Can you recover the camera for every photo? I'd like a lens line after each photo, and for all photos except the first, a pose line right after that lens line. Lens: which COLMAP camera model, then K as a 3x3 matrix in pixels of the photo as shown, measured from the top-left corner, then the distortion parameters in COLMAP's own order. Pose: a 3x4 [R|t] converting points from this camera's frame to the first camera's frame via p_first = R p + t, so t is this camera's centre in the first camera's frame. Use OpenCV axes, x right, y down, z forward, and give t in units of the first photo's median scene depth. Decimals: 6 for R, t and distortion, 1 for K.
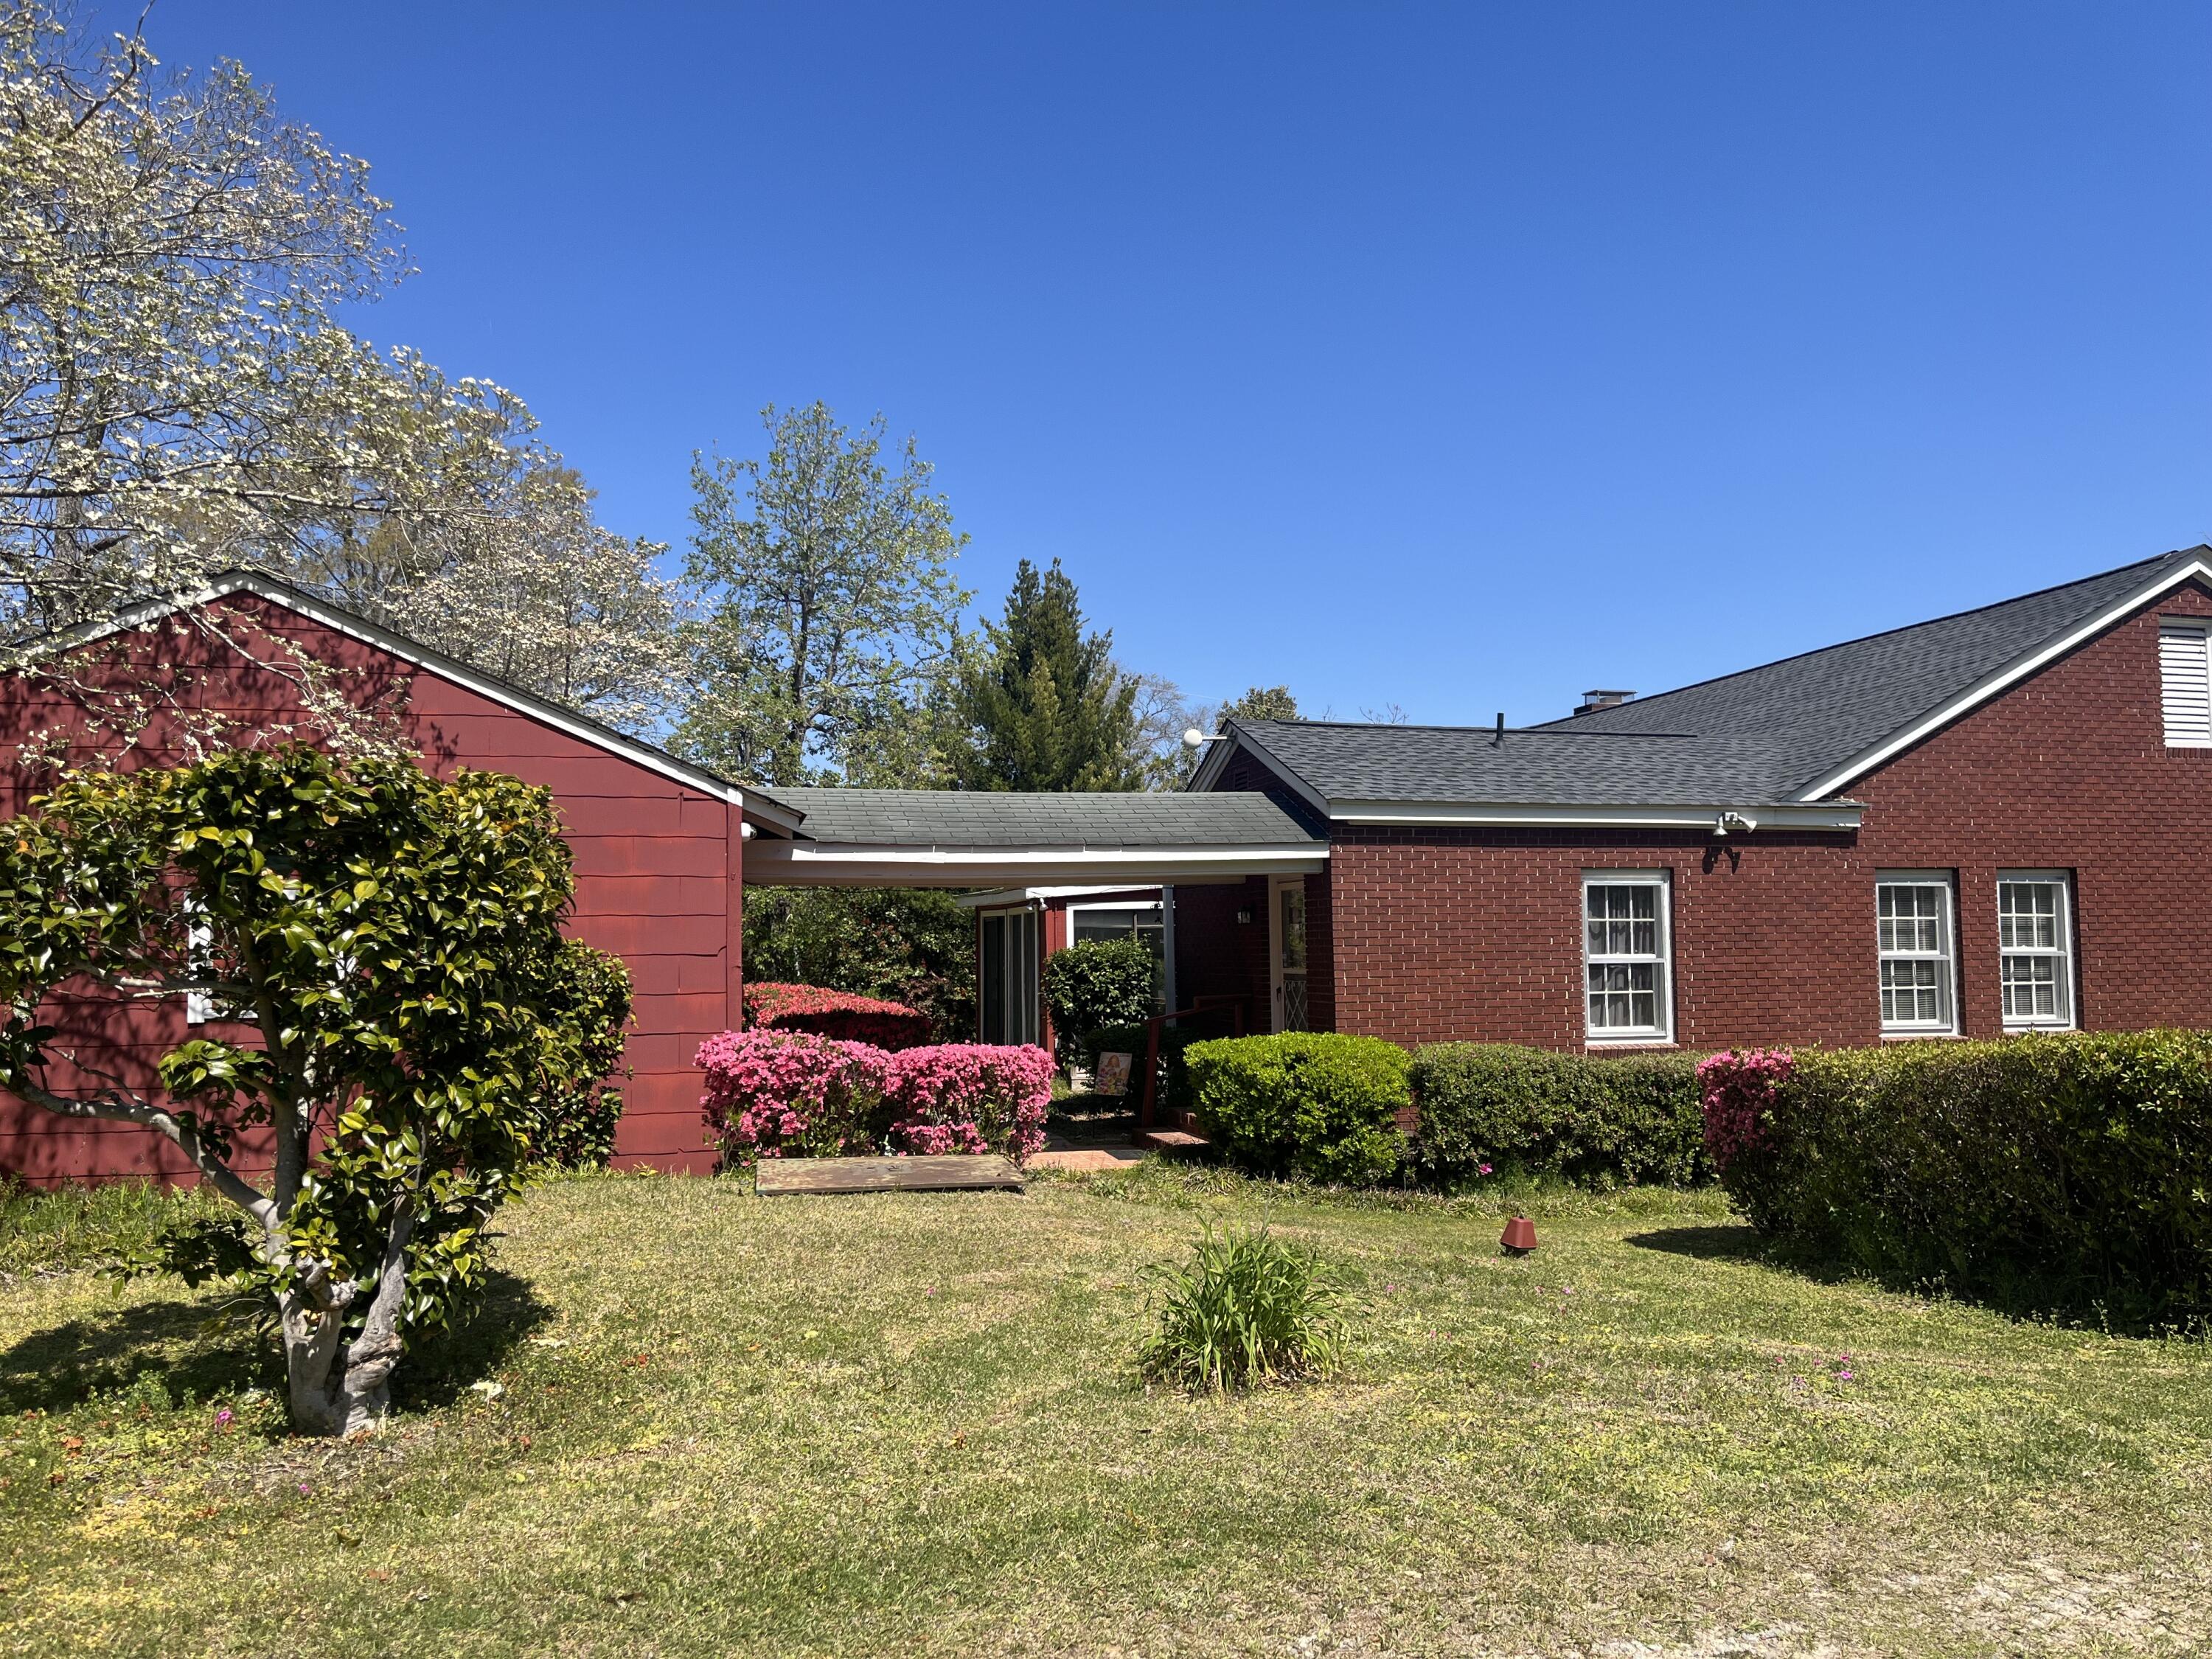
lens RADIAL K [[1642.0, 0, 1106.0], [0, 1642.0, 829.5], [0, 0, 1]] dist [0.073083, -0.101137]
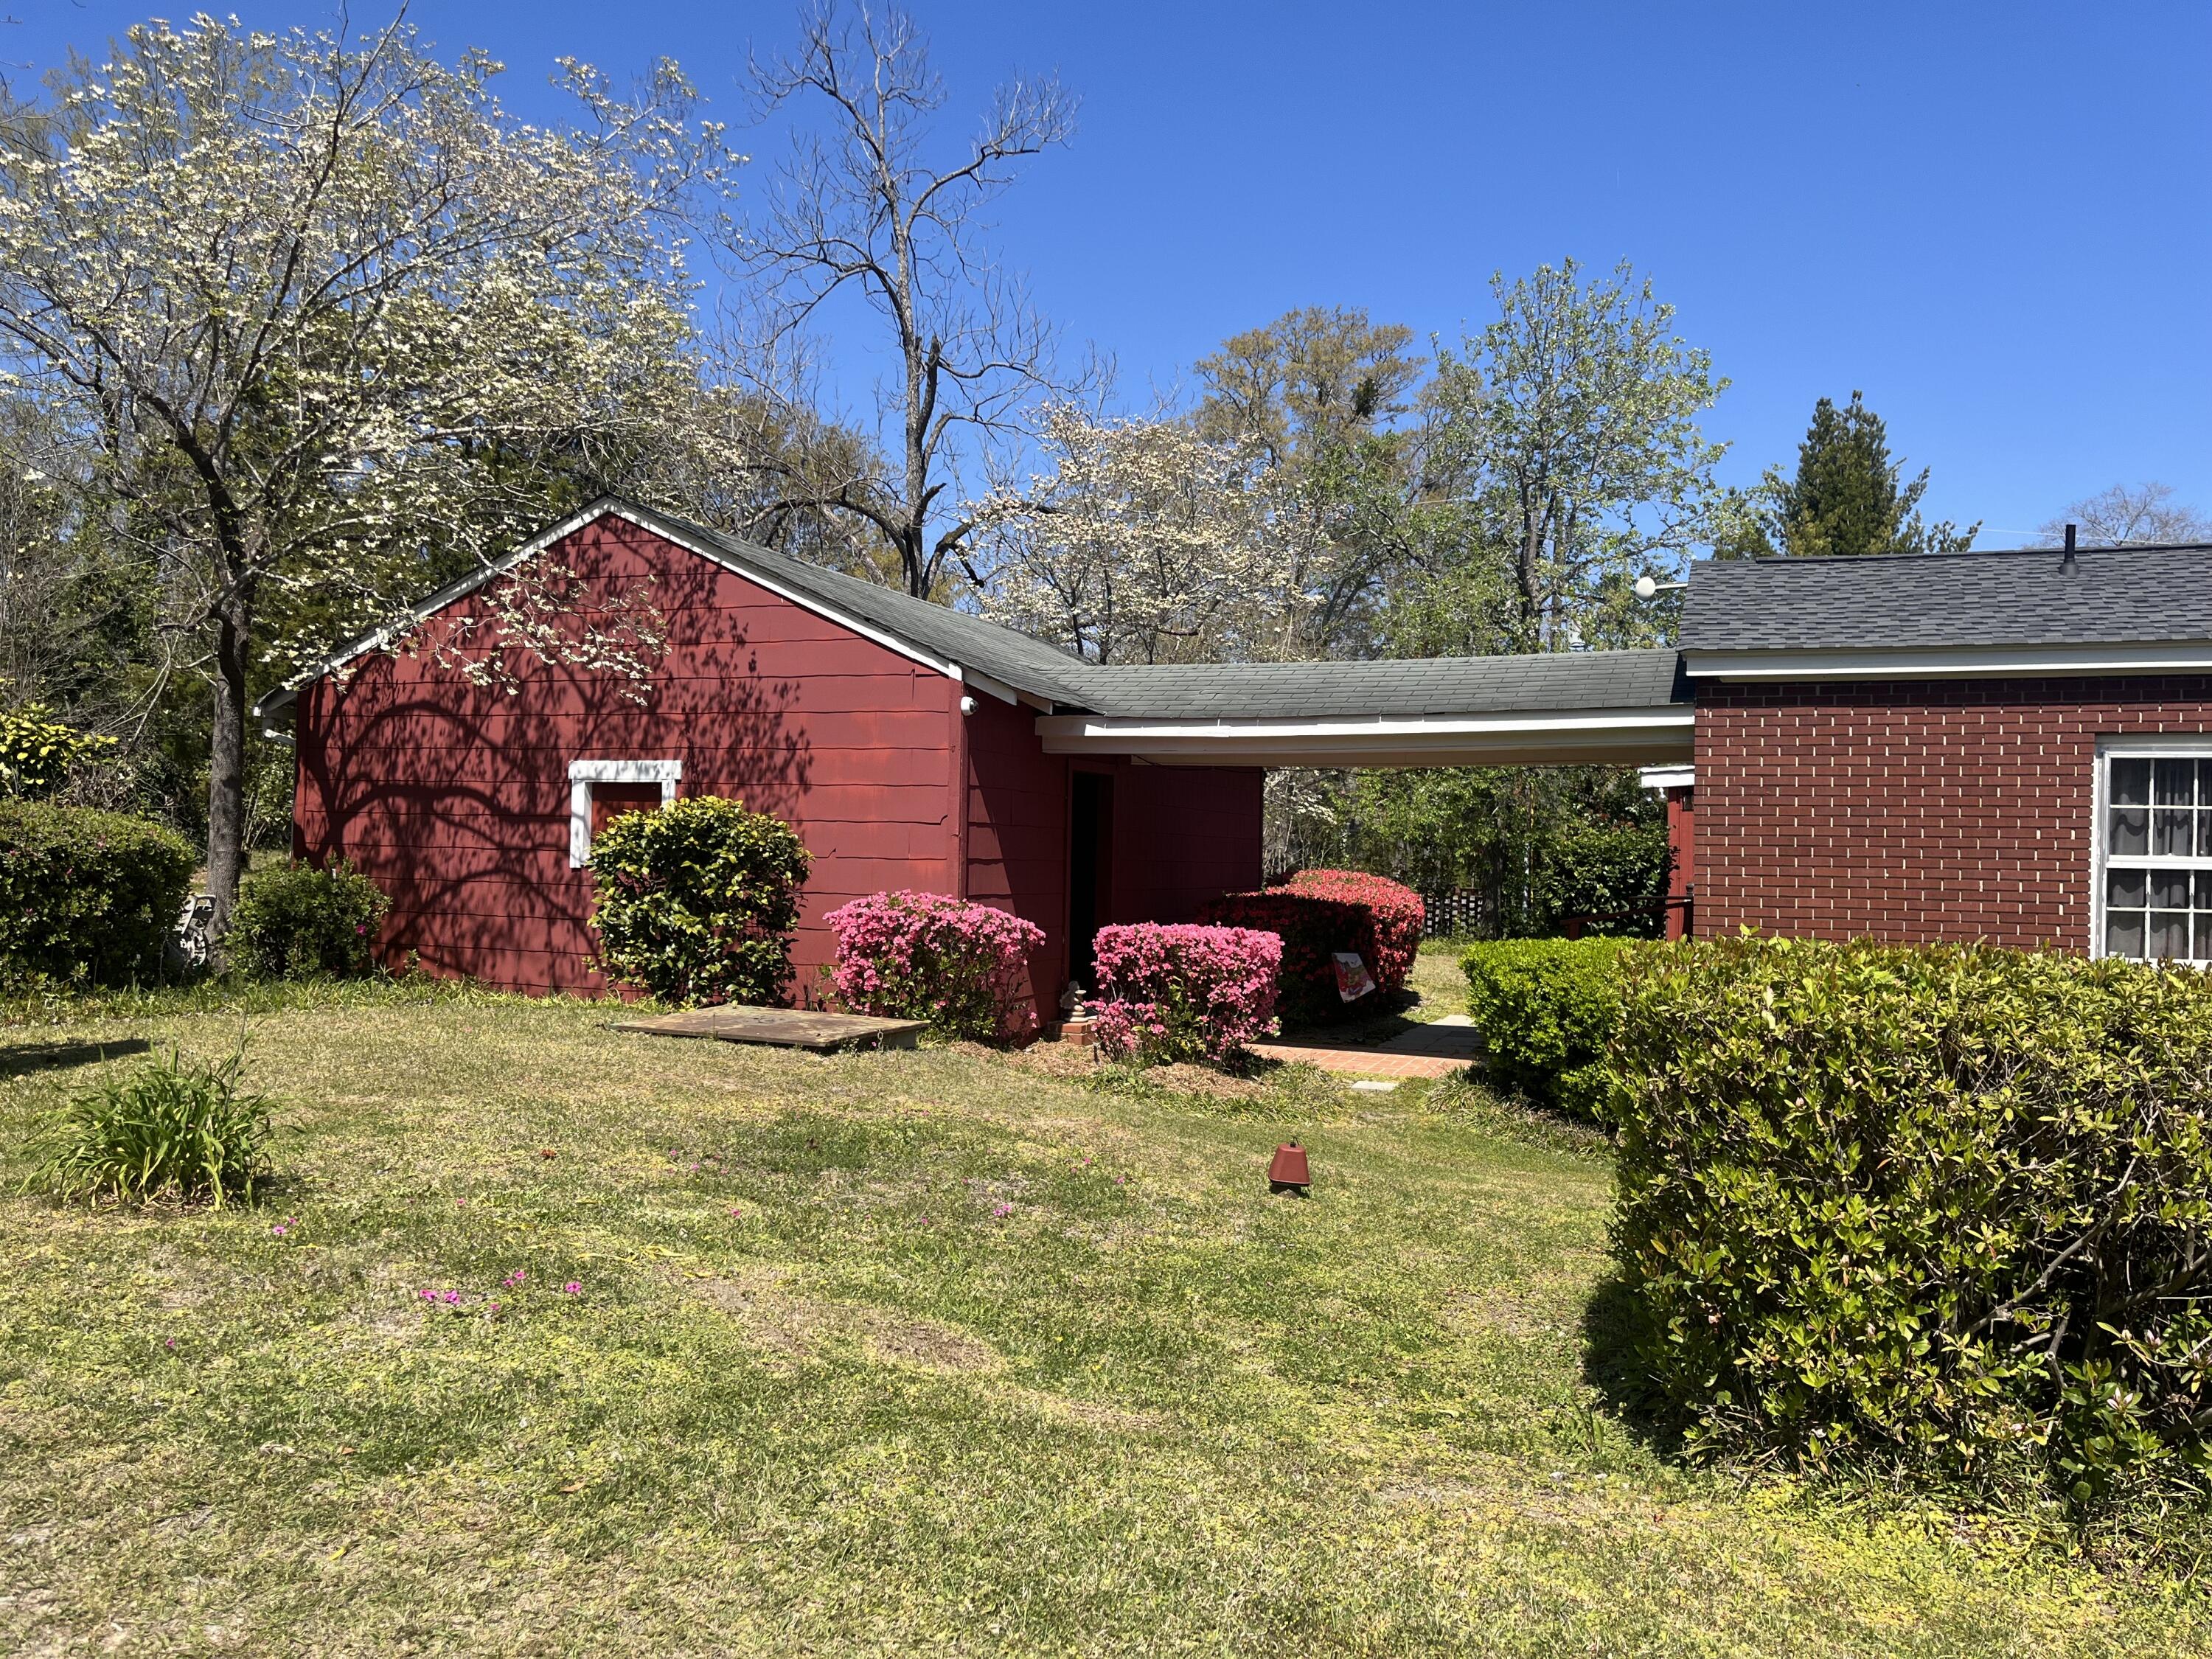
lens RADIAL K [[1642.0, 0, 1106.0], [0, 1642.0, 829.5], [0, 0, 1]] dist [0.073083, -0.101137]
pose [[0.813056, 0.019226, -0.581868, 0.425754], [0.013893, 0.998529, 0.052405, 0.024963], [0.582019, -0.050692, 0.811593, 0.201016]]
